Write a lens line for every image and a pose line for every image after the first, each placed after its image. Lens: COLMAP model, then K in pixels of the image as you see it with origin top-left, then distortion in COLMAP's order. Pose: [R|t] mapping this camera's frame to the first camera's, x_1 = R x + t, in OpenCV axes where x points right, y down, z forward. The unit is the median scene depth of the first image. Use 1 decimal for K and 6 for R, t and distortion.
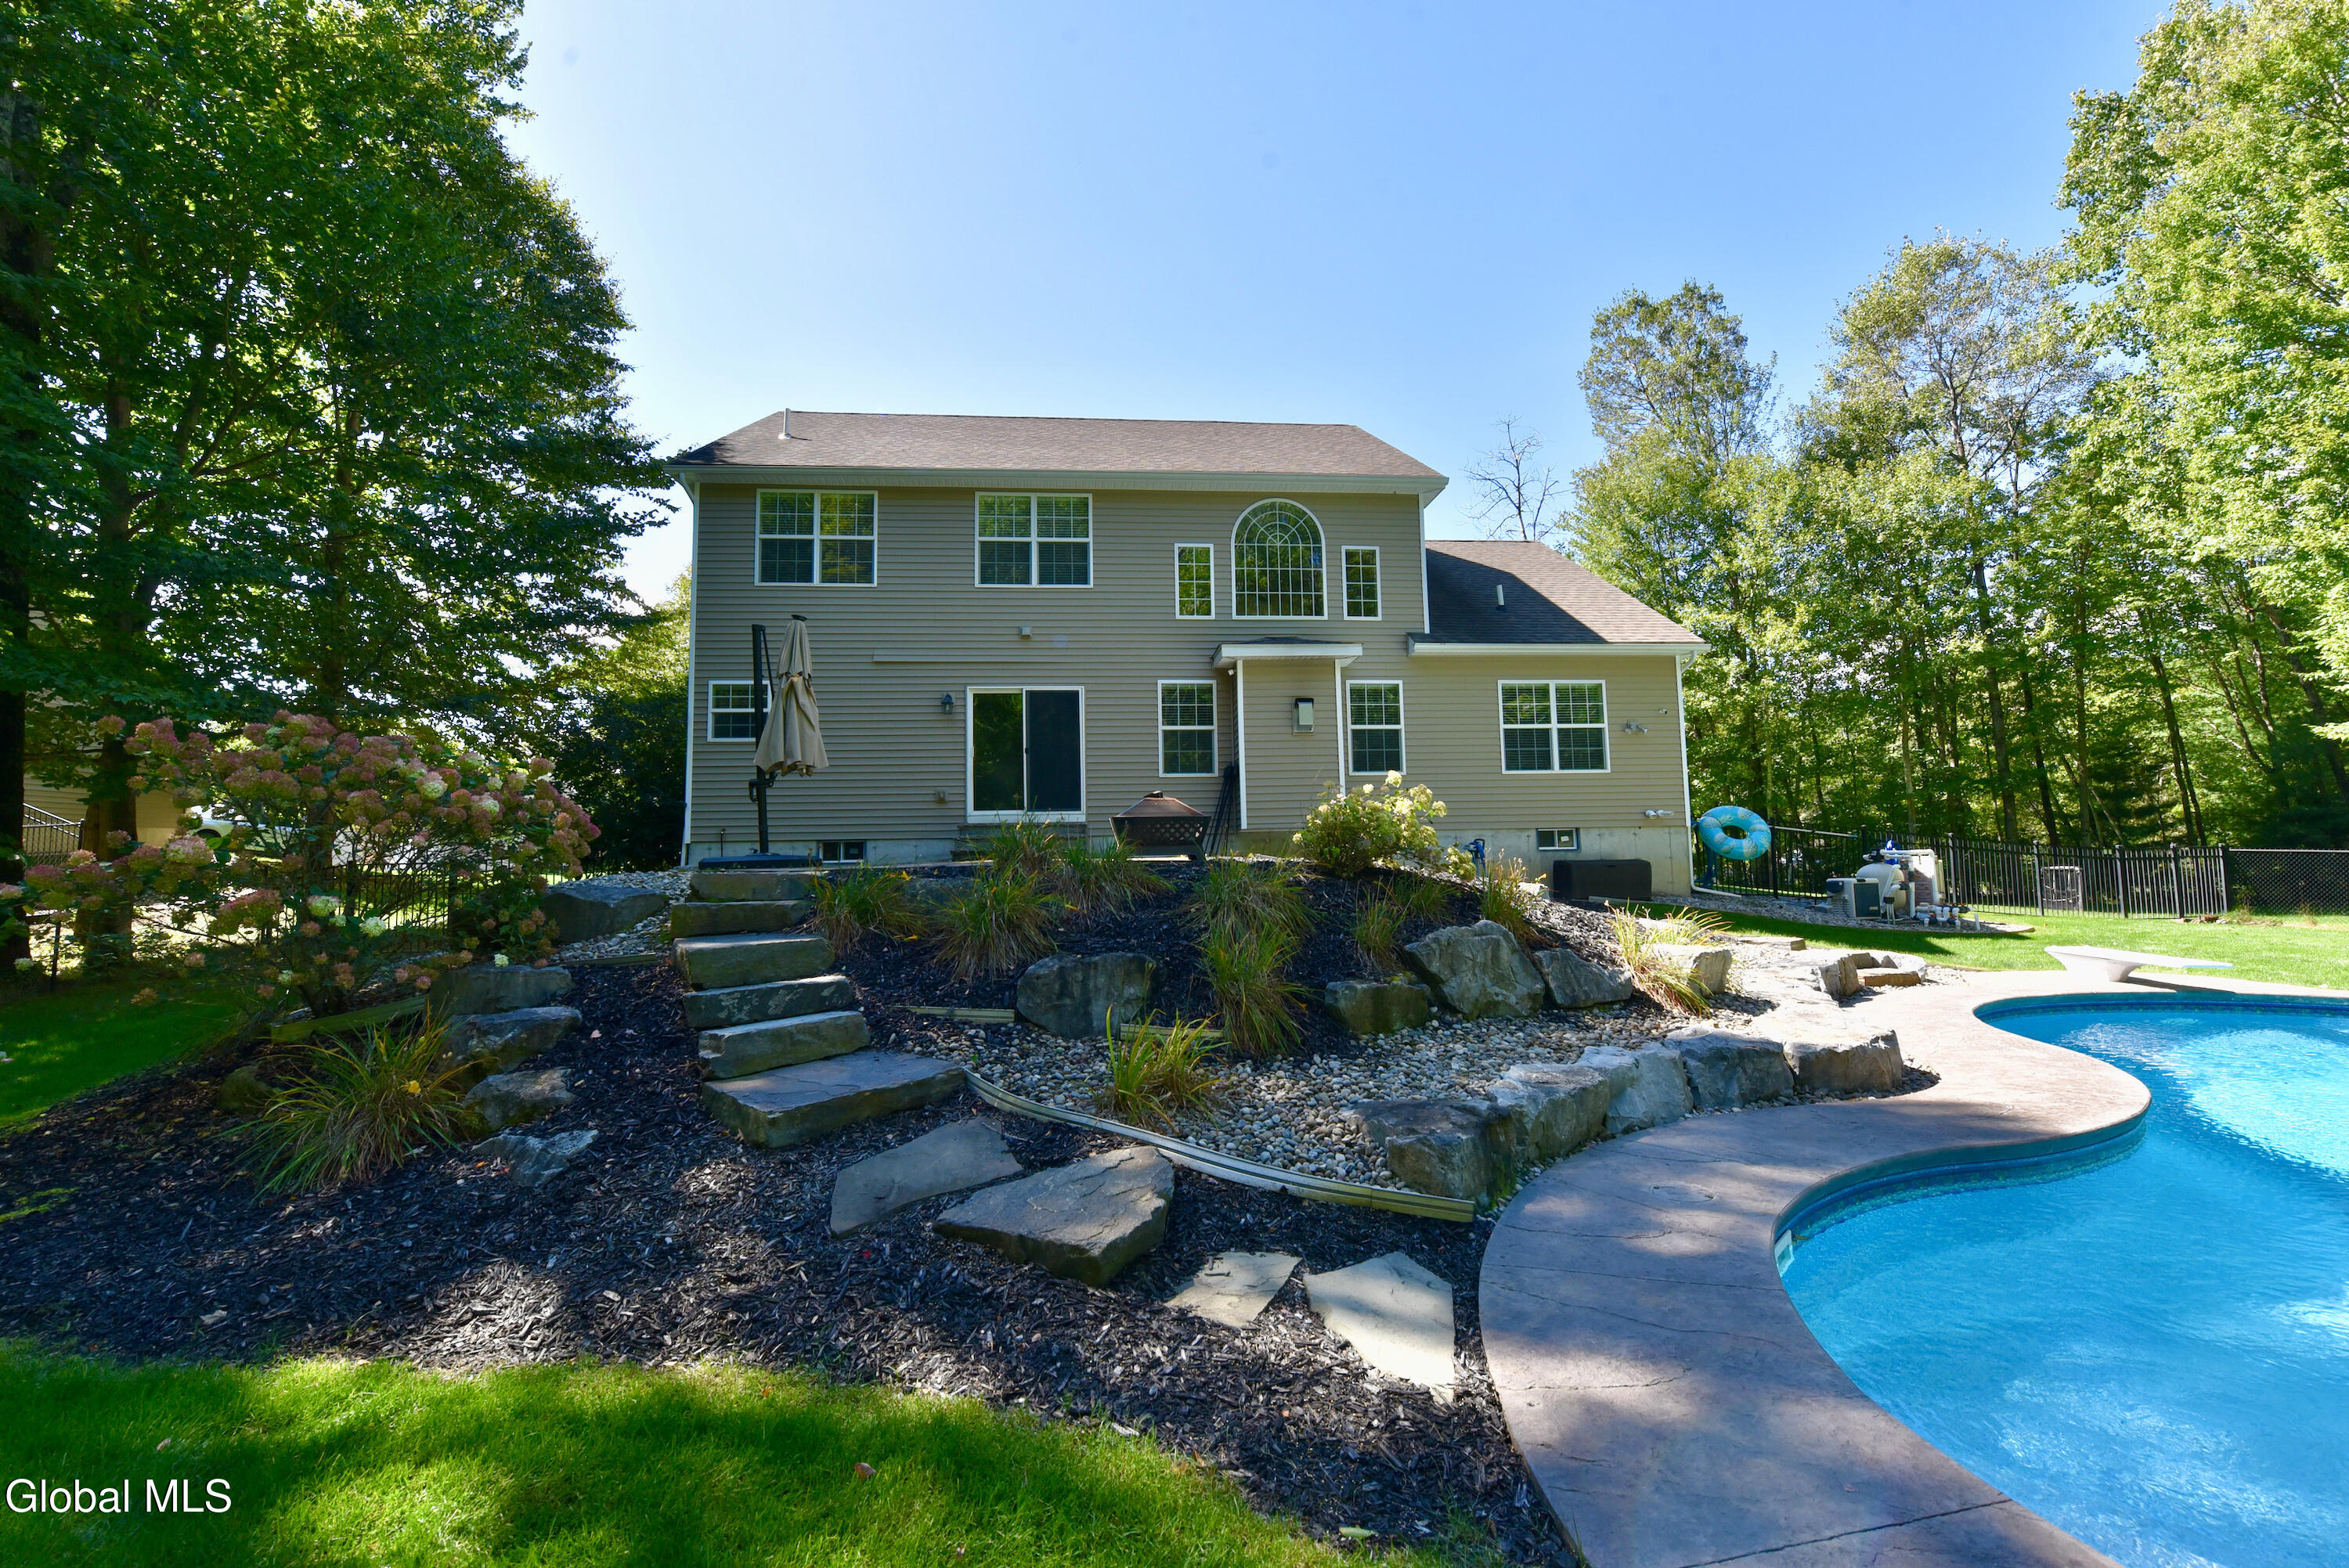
lens RADIAL K [[967.8, 0, 1183.5], [0, 967.8, 805.0], [0, 0, 1]] dist [-0.022892, 0.000053]
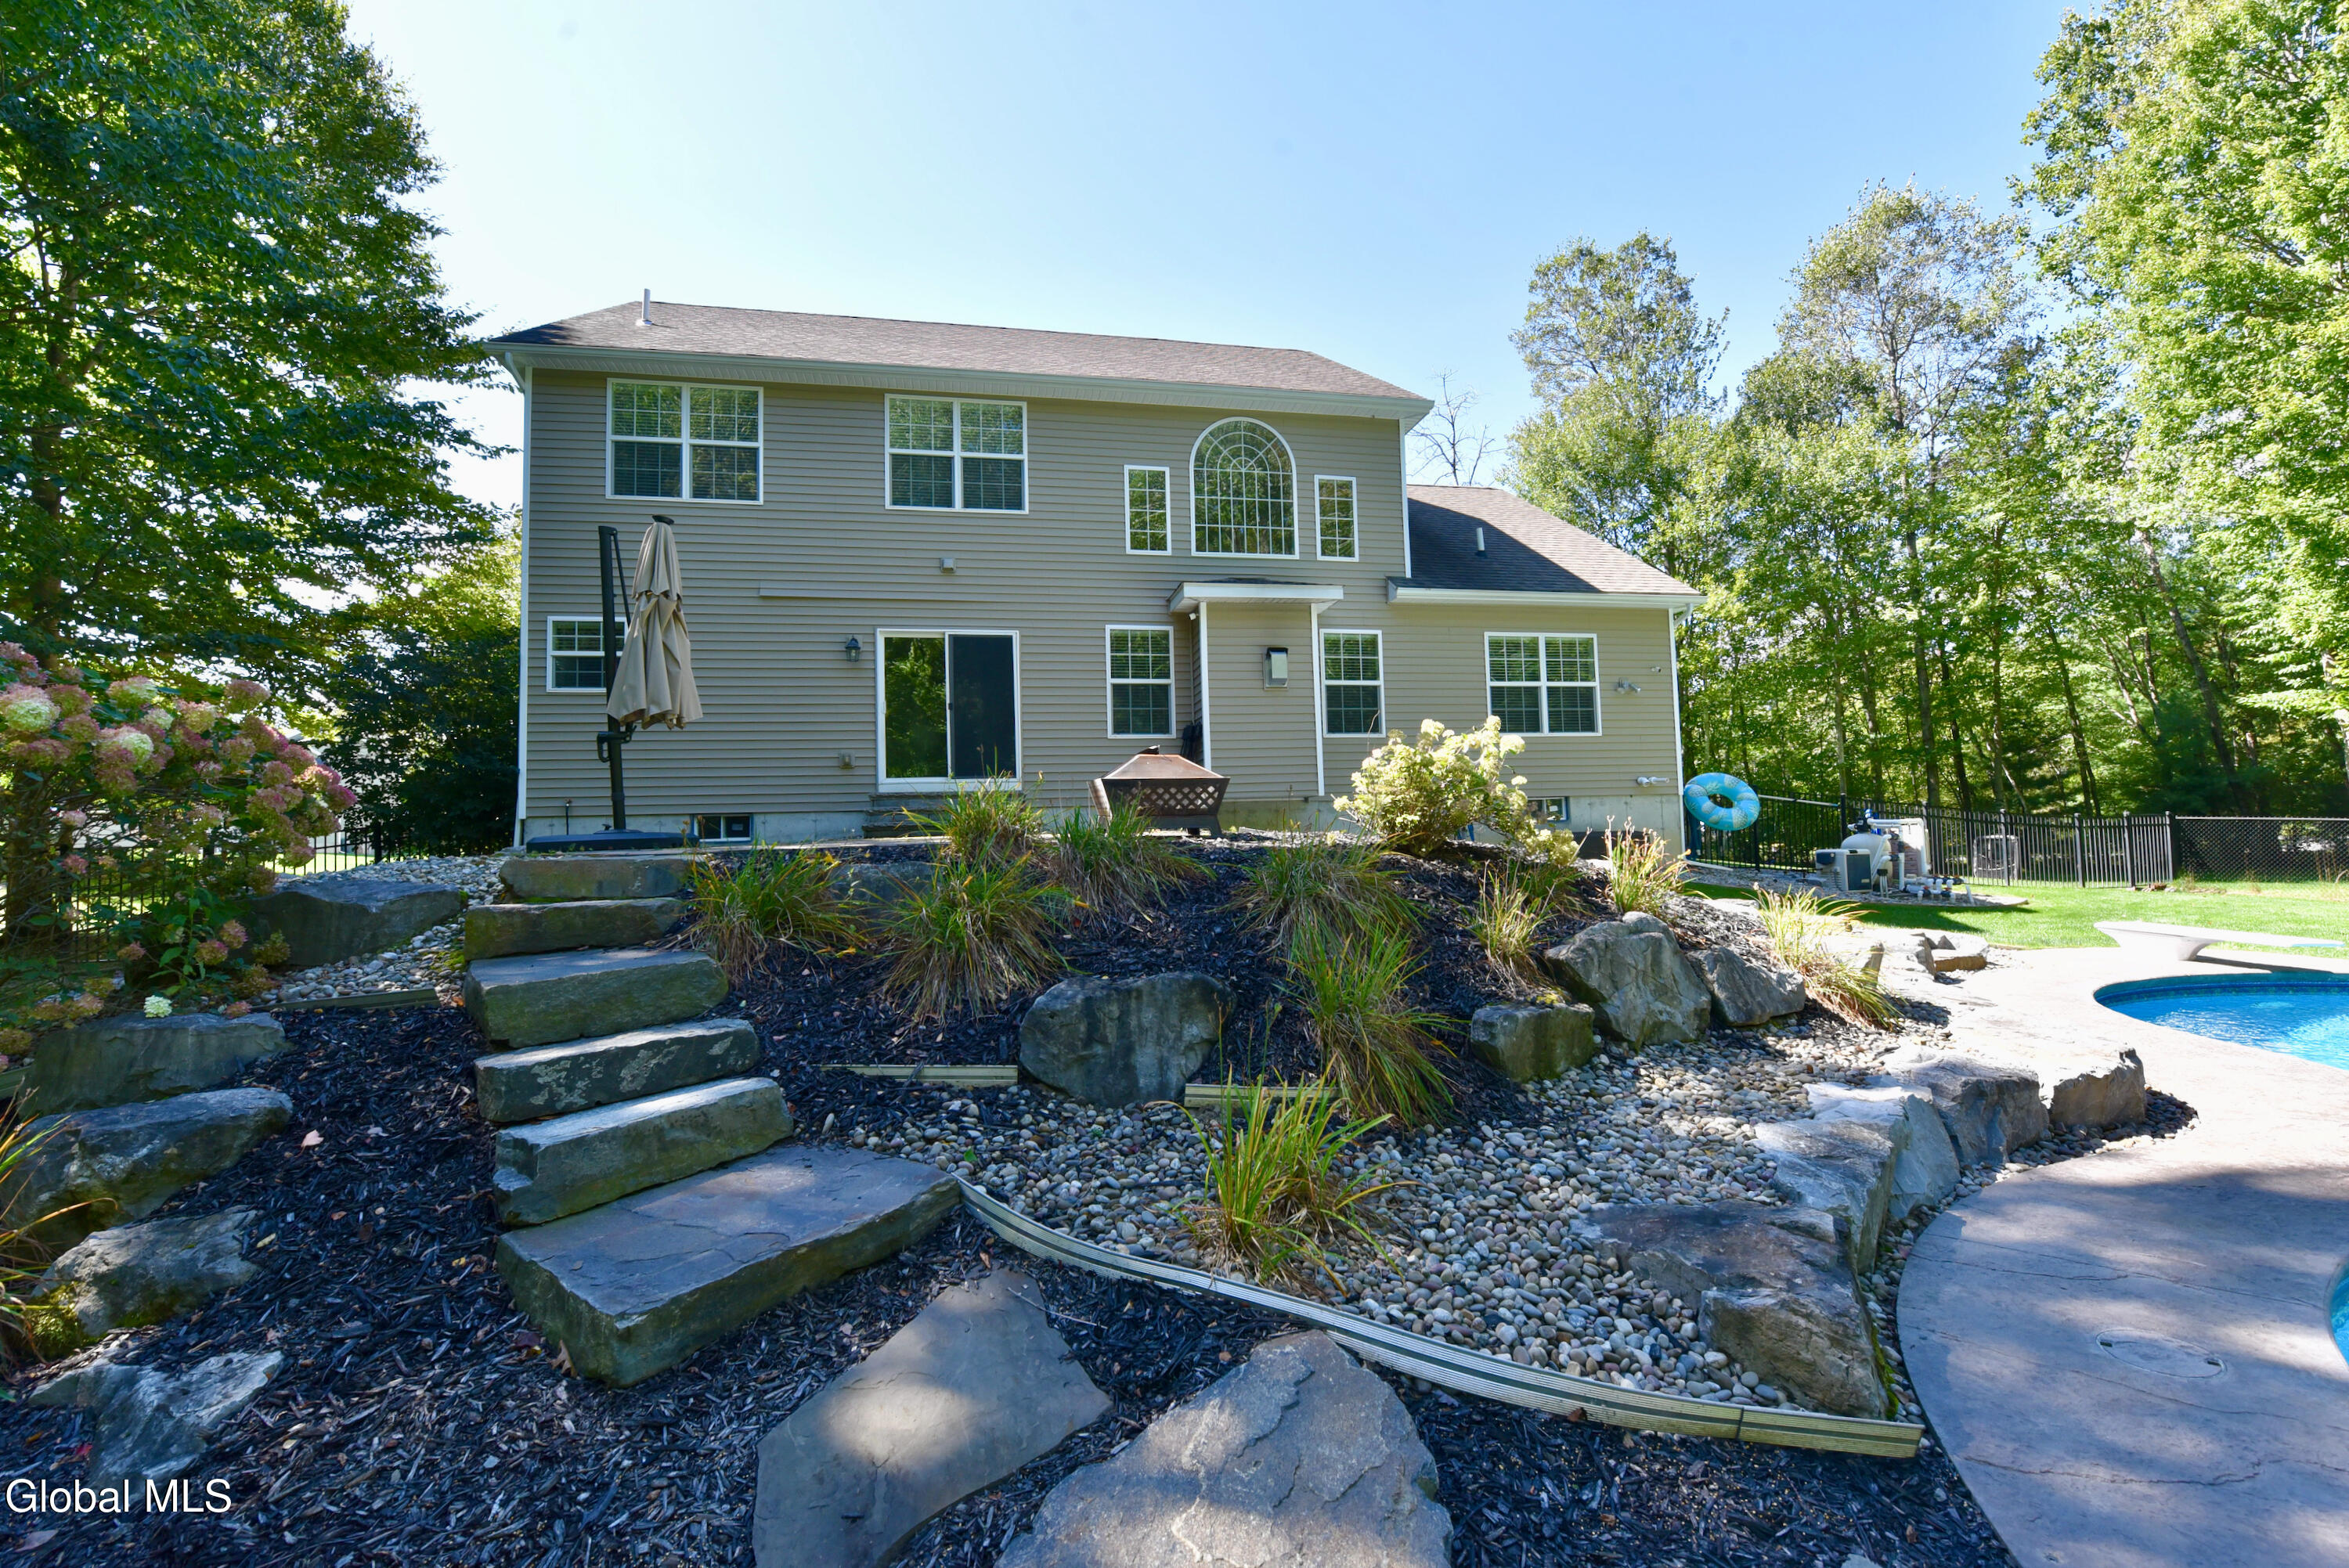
lens RADIAL K [[967.8, 0, 1183.5], [0, 967.8, 805.0], [0, 0, 1]] dist [-0.022892, 0.000053]
pose [[0.993553, -0.003606, 0.113308, -0.055834], [0.000587, 0.999644, 0.026669, 0.007377], [-0.113364, -0.026430, 0.993202, 0.139469]]
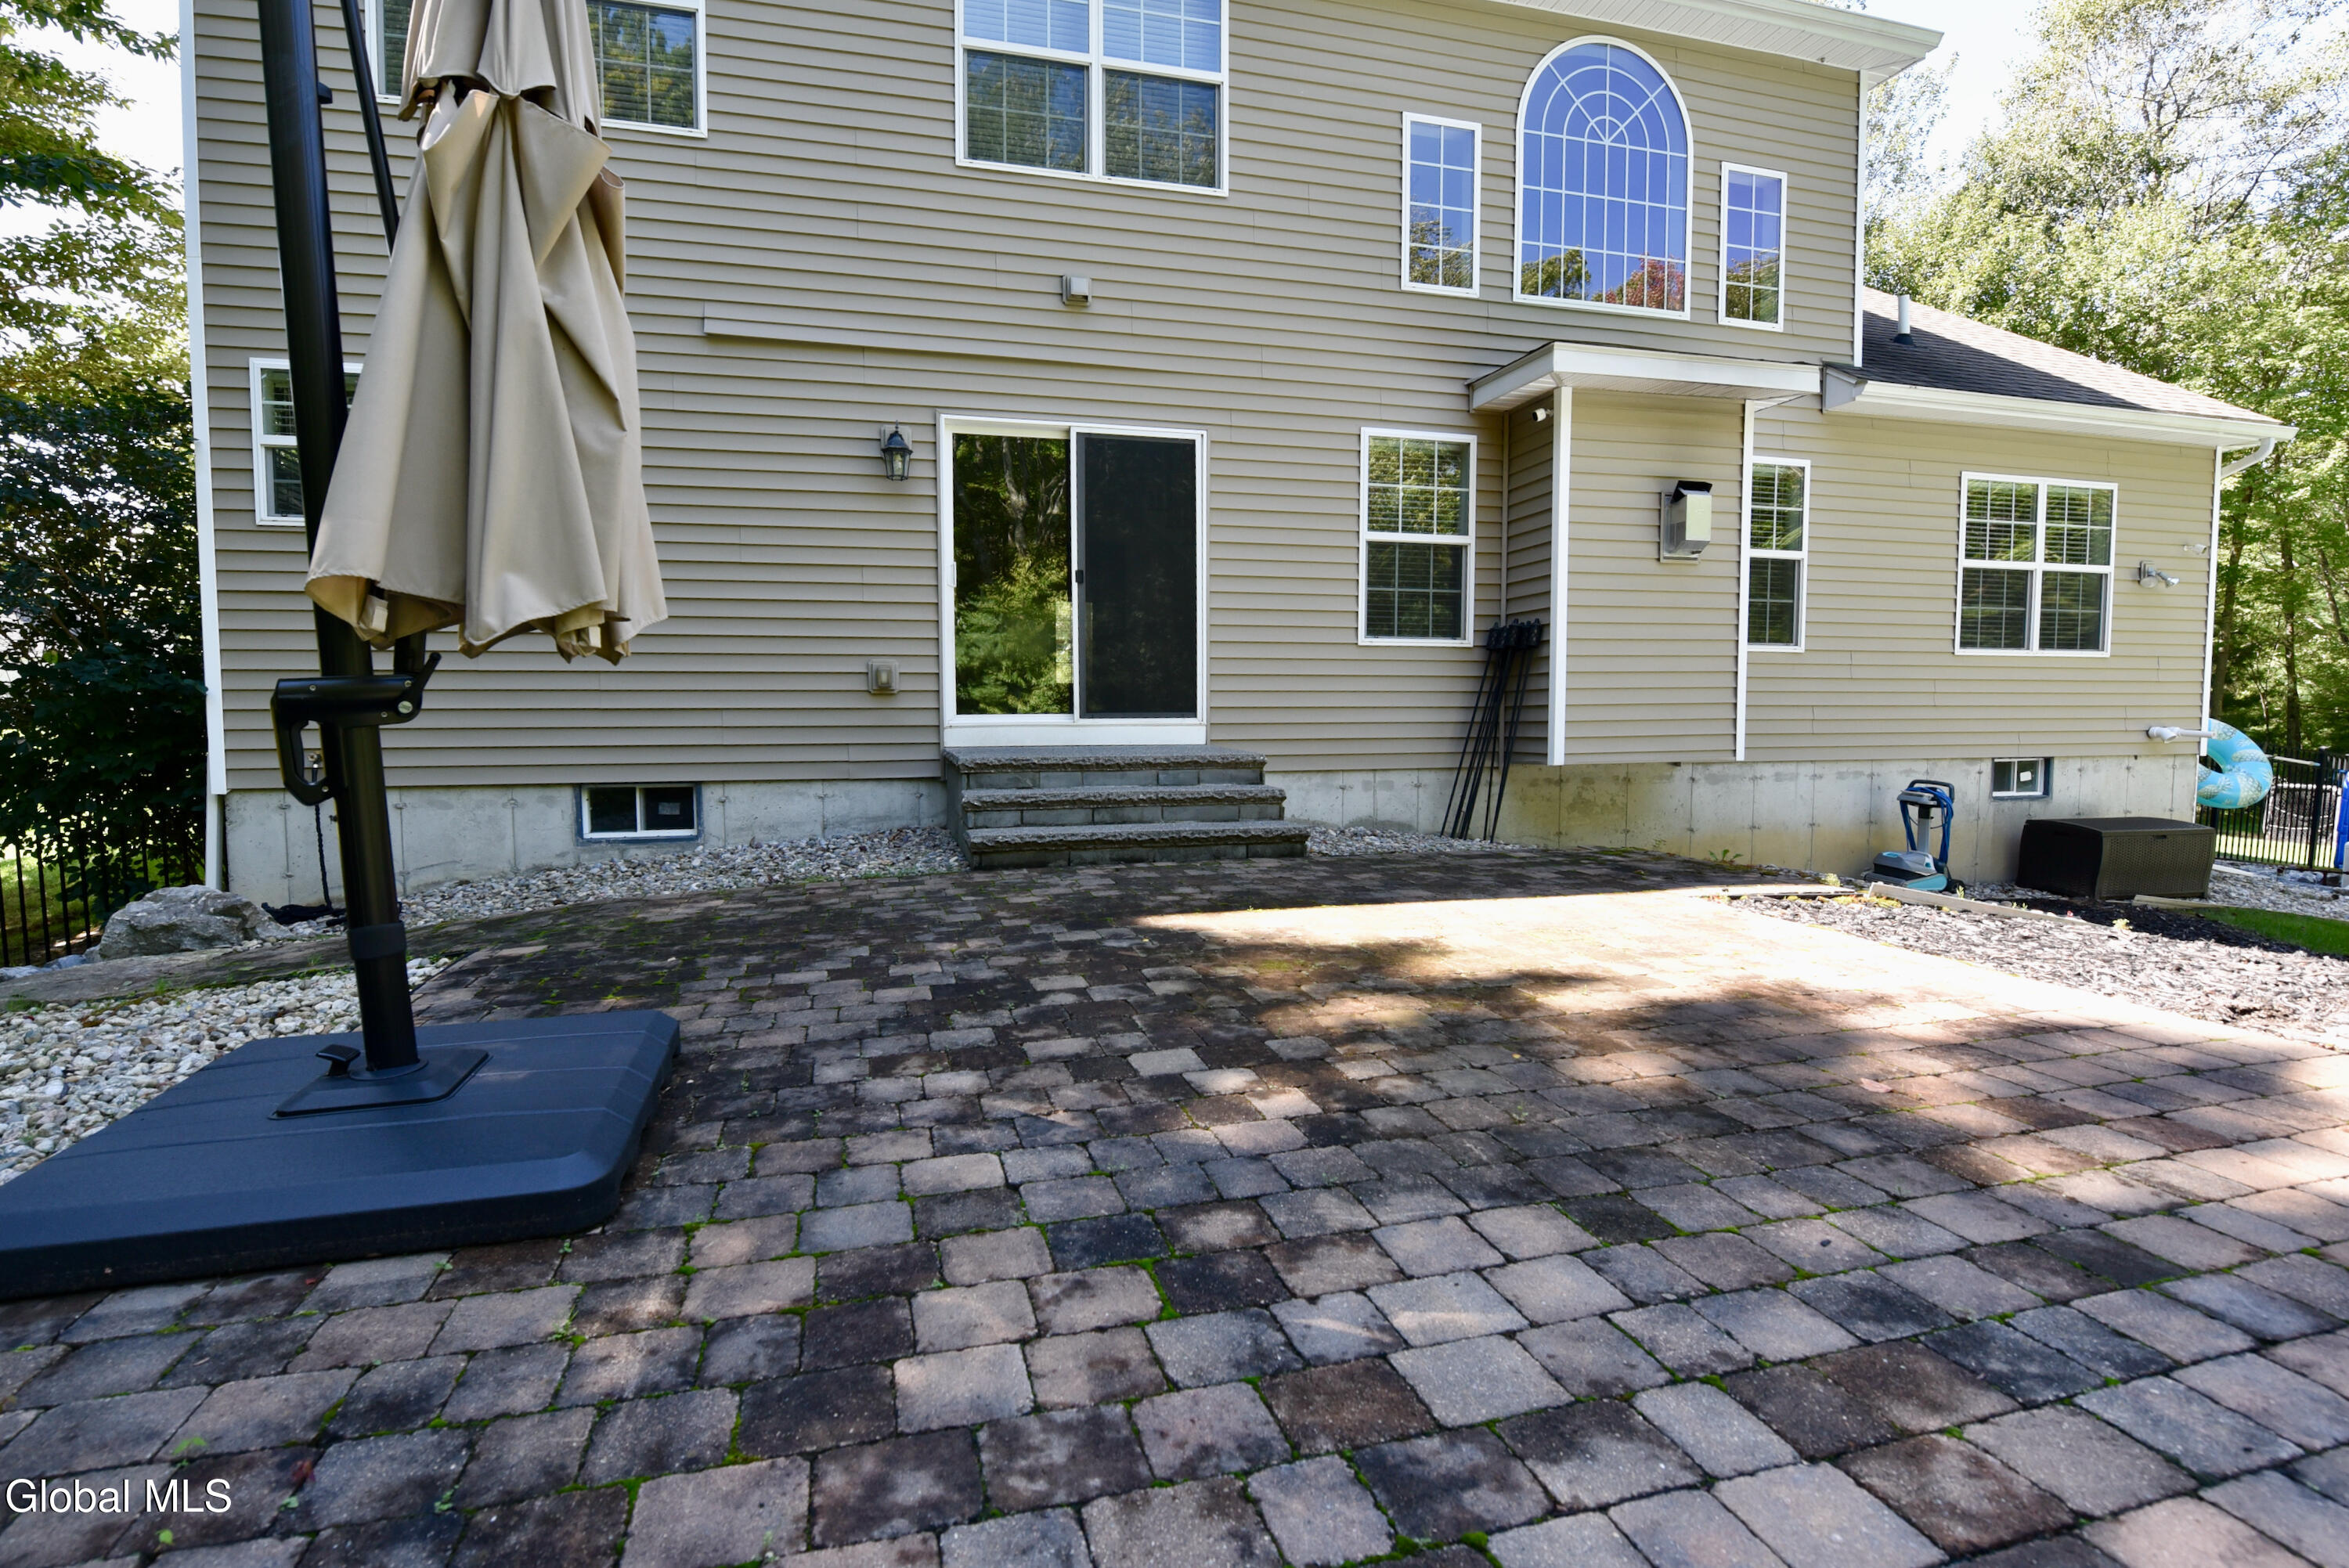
lens RADIAL K [[984.0, 0, 1067.7], [0, 984.0, 781.0], [0, 0, 1]] dist [-0.020602, 0.000089]
pose [[0.989452, 0.004088, 0.144805, -0.228302], [-0.024076, 0.990340, 0.136557, -0.025025], [-0.142848, -0.138603, 0.979992, 0.553142]]
